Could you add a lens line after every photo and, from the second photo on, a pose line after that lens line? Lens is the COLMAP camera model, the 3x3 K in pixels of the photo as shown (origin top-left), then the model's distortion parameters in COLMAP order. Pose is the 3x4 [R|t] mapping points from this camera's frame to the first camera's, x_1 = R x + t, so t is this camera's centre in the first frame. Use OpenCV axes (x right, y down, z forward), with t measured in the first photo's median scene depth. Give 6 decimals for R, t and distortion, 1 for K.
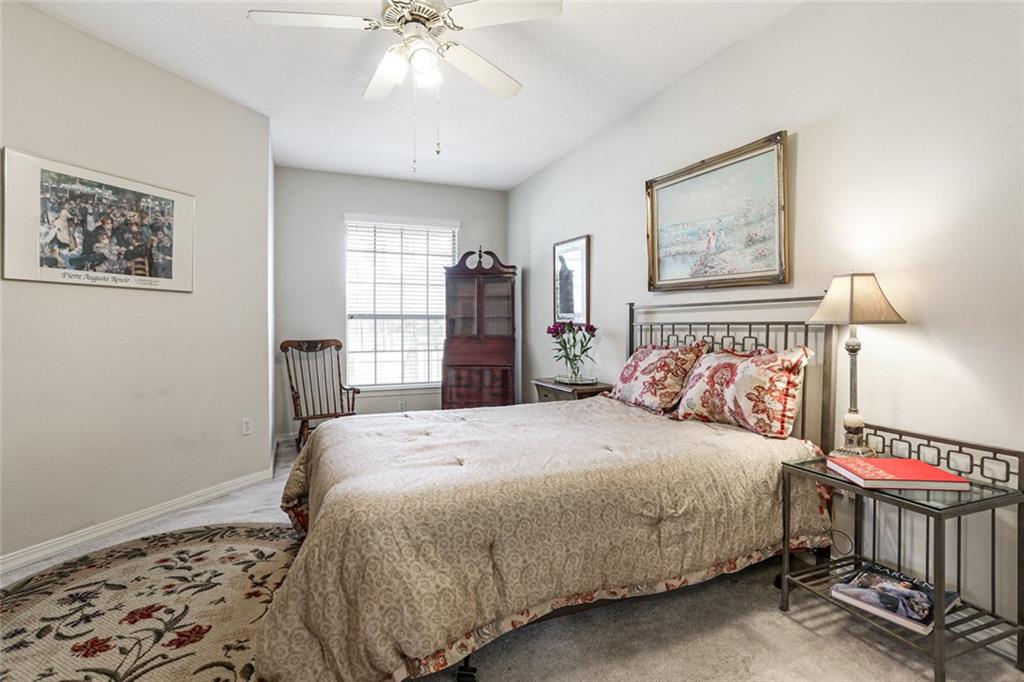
lens RADIAL K [[511.8, 0, 508.1], [0, 511.8, 327.9], [0, 0, 1]] dist [-0.053322, 0.027632]
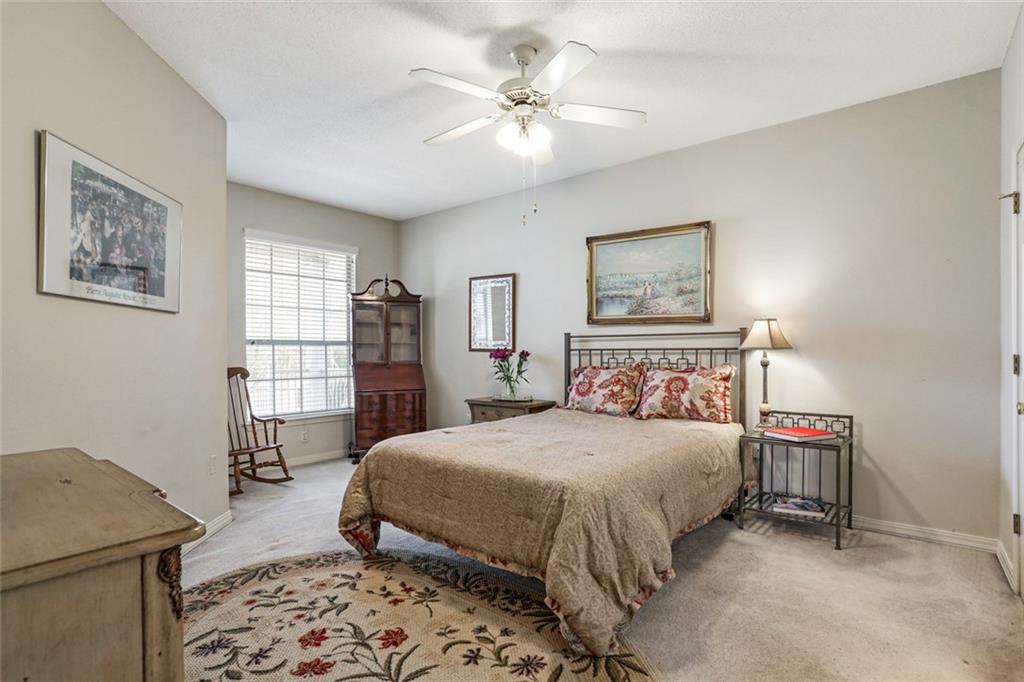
lens RADIAL K [[521.2, 0, 515.0], [0, 521.2, 353.9], [0, 0, 1]] dist [-0.059813, 0.028914]
pose [[0.879168, -0.003707, 0.476497, -0.635563], [0.004742, 0.999988, -0.000969, 0.003746], [-0.476488, 0.003111, 0.879176, -0.069288]]
